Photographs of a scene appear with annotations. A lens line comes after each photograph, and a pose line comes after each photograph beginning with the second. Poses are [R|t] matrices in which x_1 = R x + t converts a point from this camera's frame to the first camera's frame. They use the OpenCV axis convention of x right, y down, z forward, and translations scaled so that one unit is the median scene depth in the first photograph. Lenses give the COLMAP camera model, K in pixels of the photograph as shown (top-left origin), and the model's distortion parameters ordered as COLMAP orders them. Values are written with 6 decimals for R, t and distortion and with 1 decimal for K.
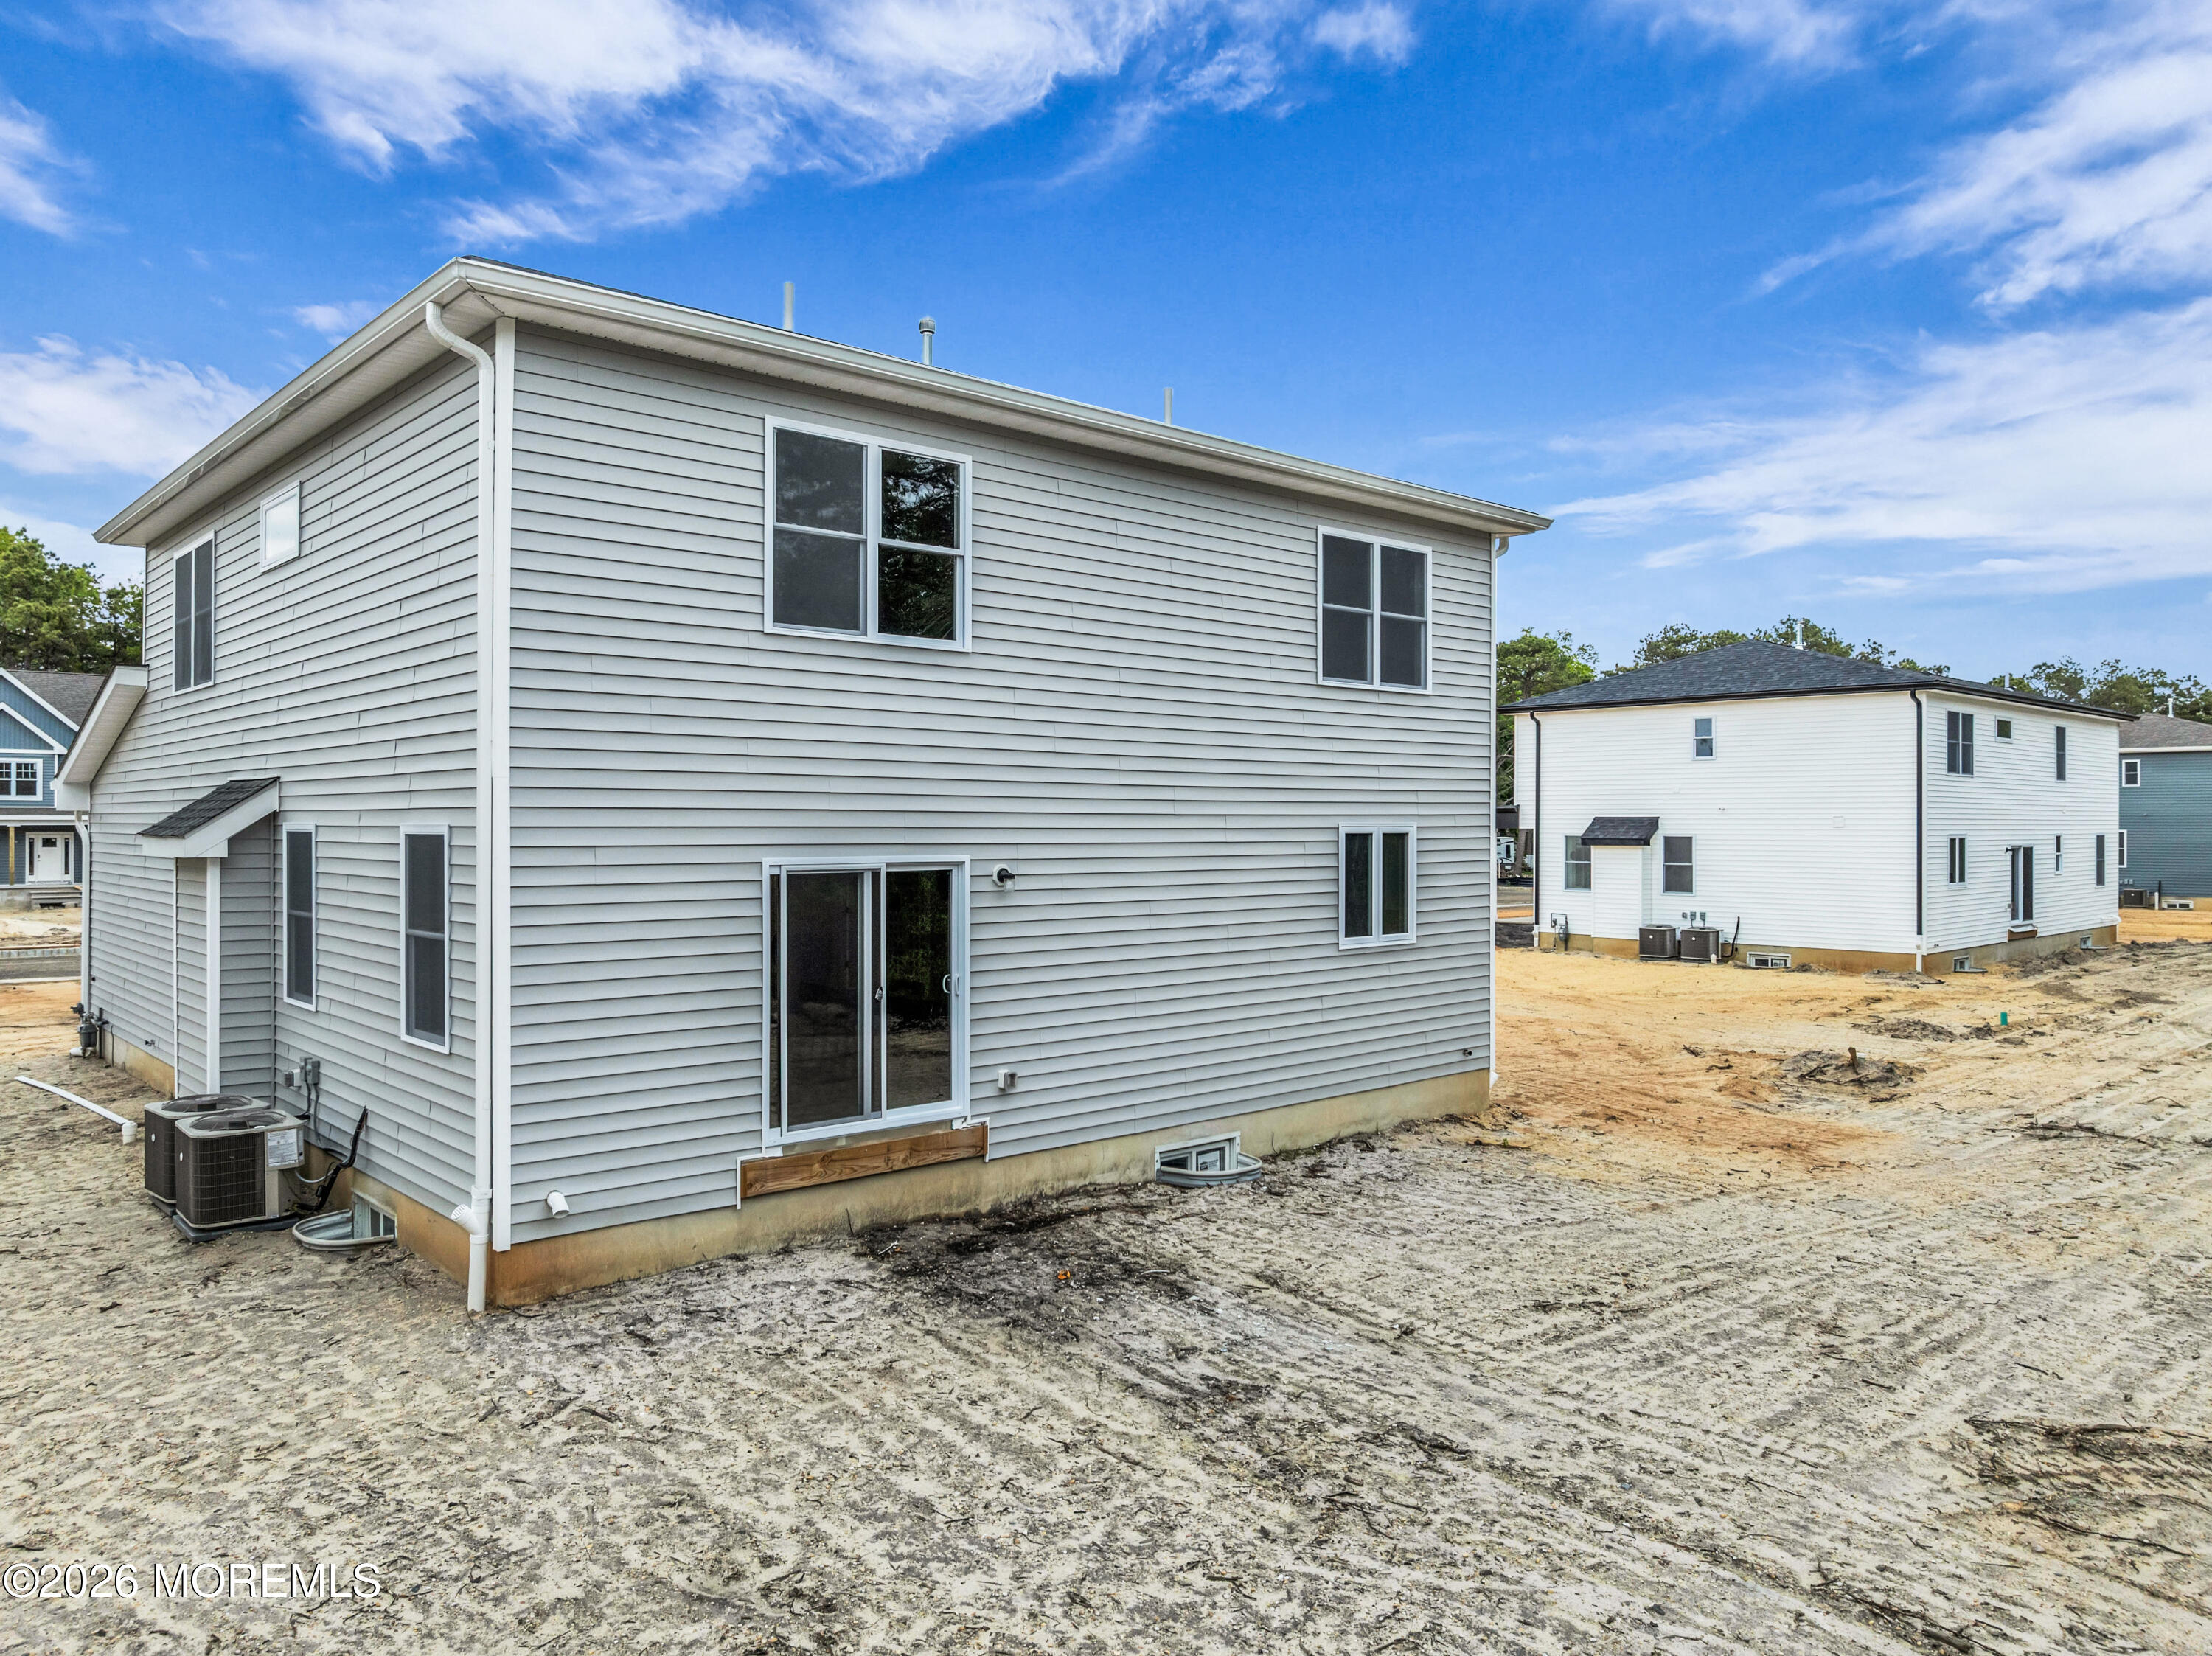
lens RADIAL K [[1561.9, 0, 1107.7], [0, 1561.9, 815.7], [0, 0, 1]] dist [-0.038141, -0.003204]
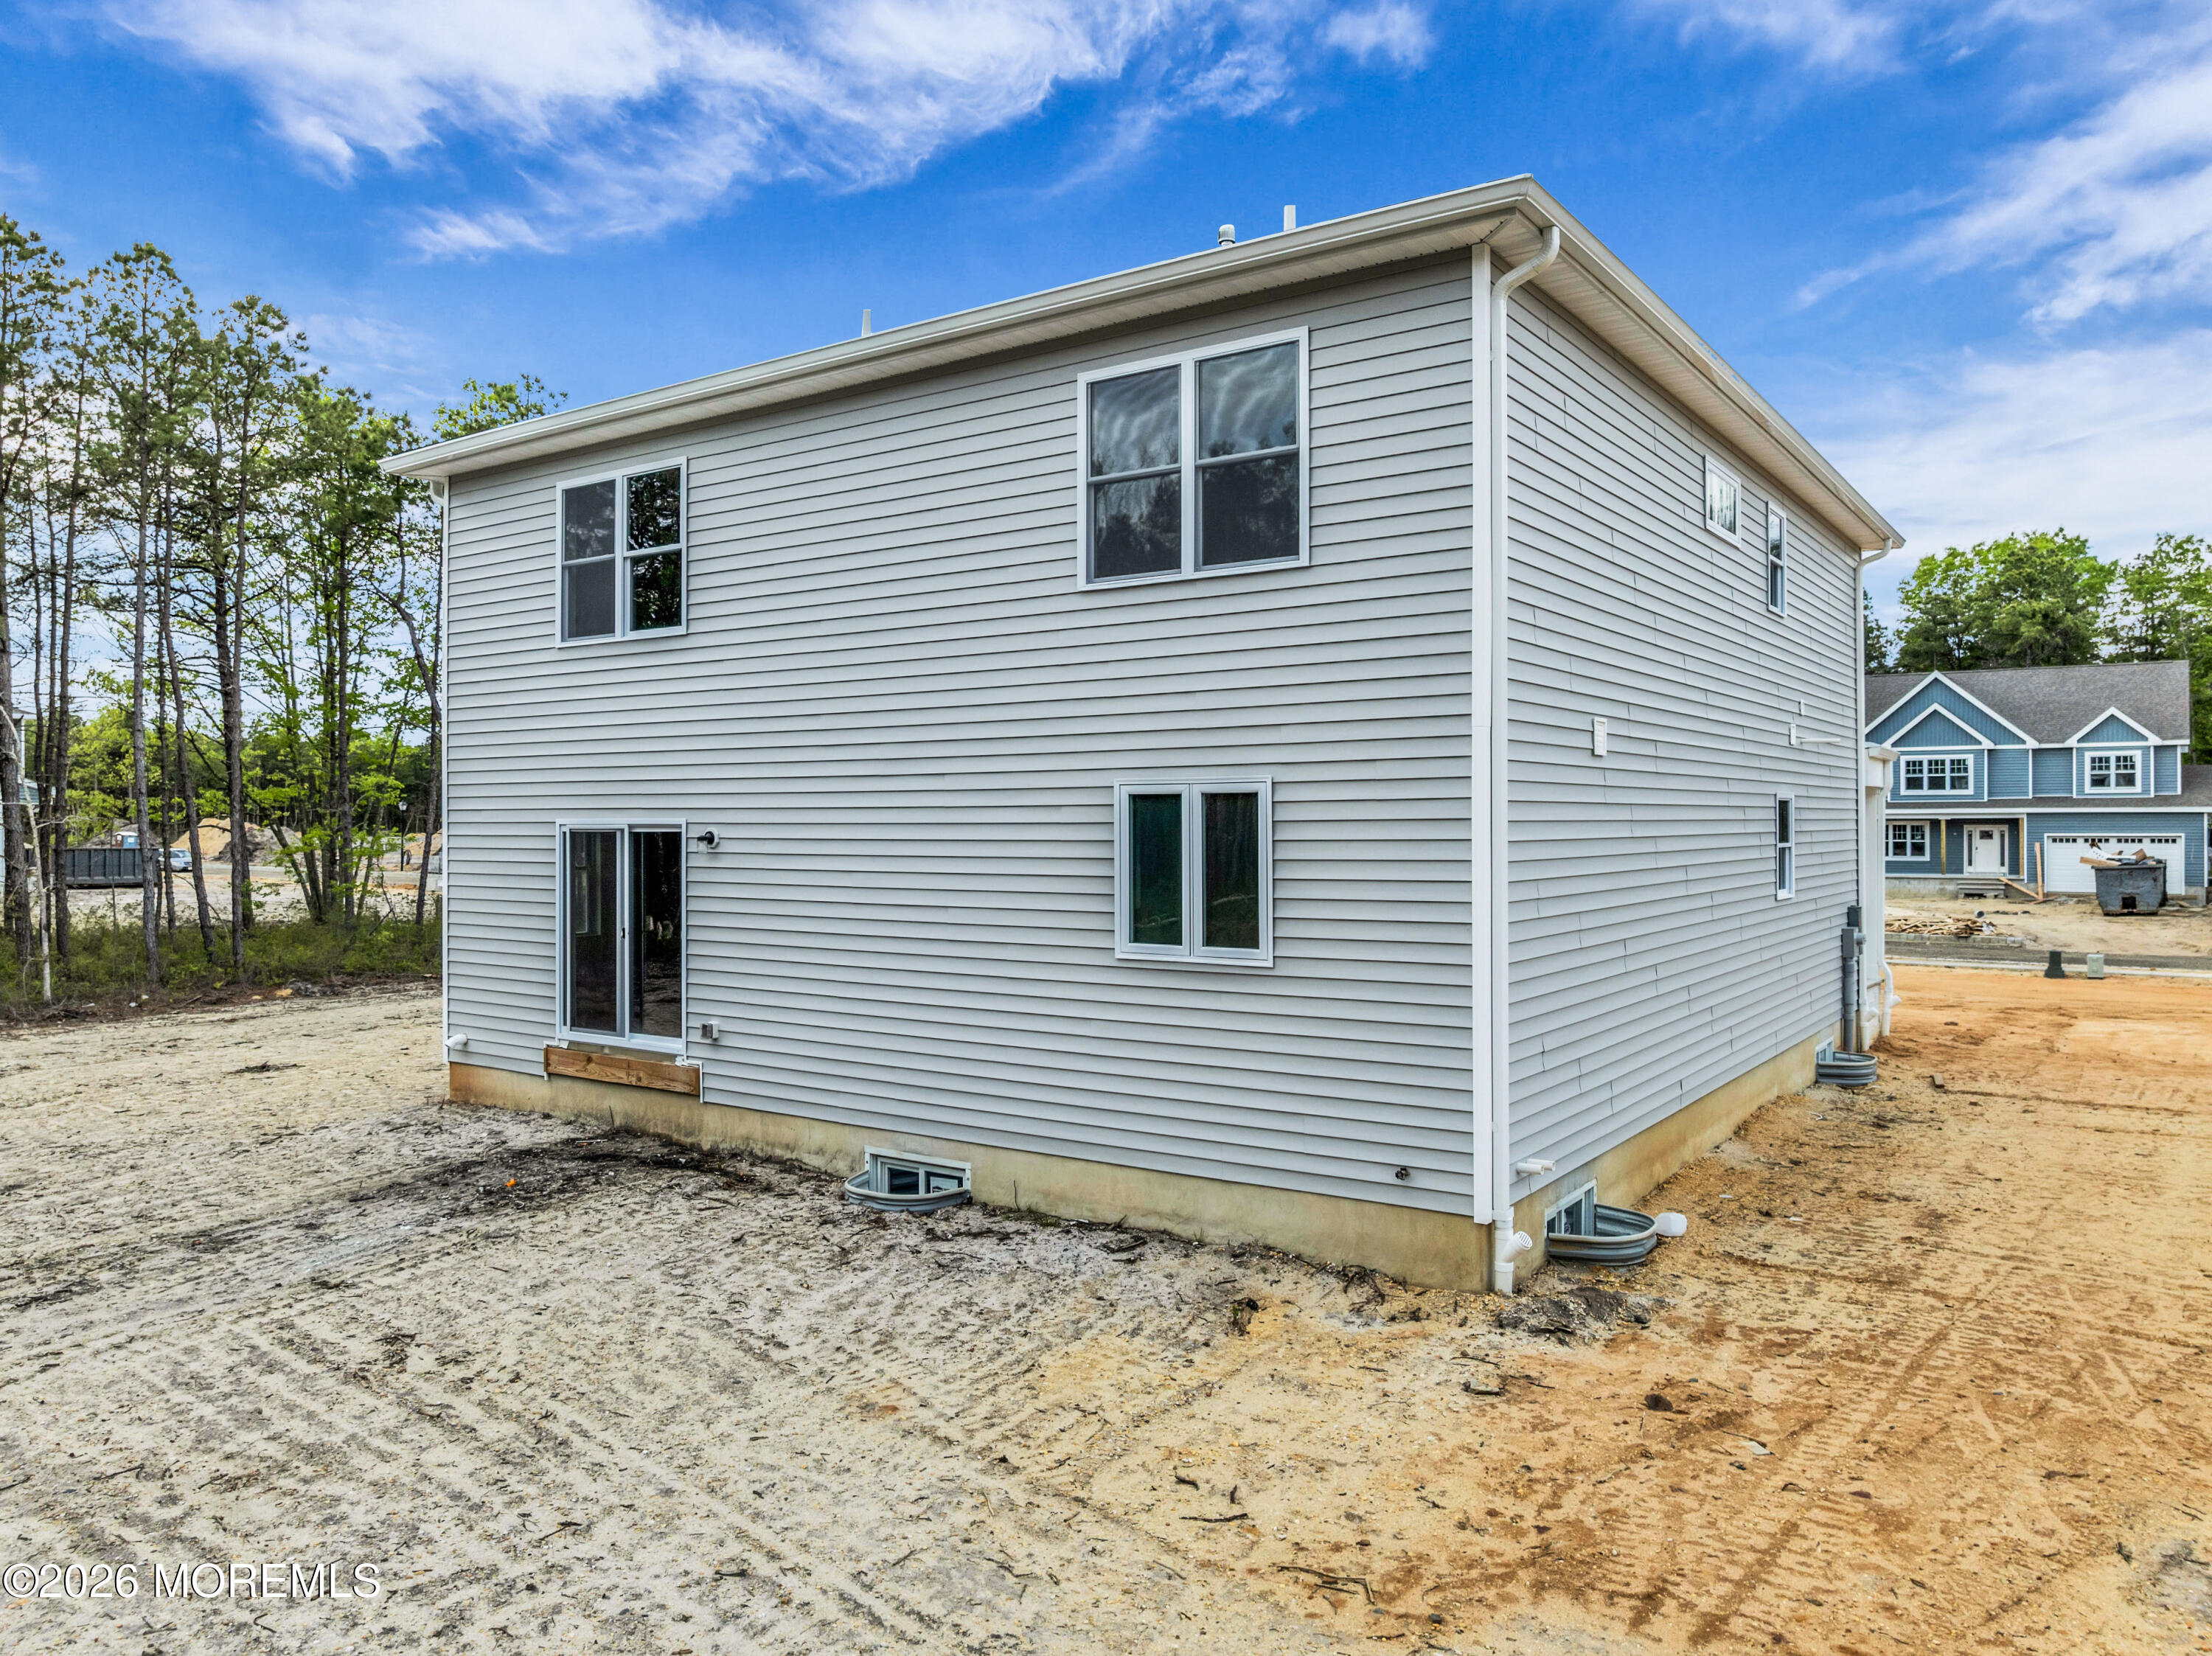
lens RADIAL K [[1579.3, 0, 1104.9], [0, 1579.3, 801.3], [0, 0, 1]] dist [-0.055501, 0.035805]
pose [[0.208944, -0.016008, -0.977797, 1.081475], [0.007190, 0.999864, -0.014833, 0.032413], [0.977901, -0.003931, 0.209031, 1.078716]]
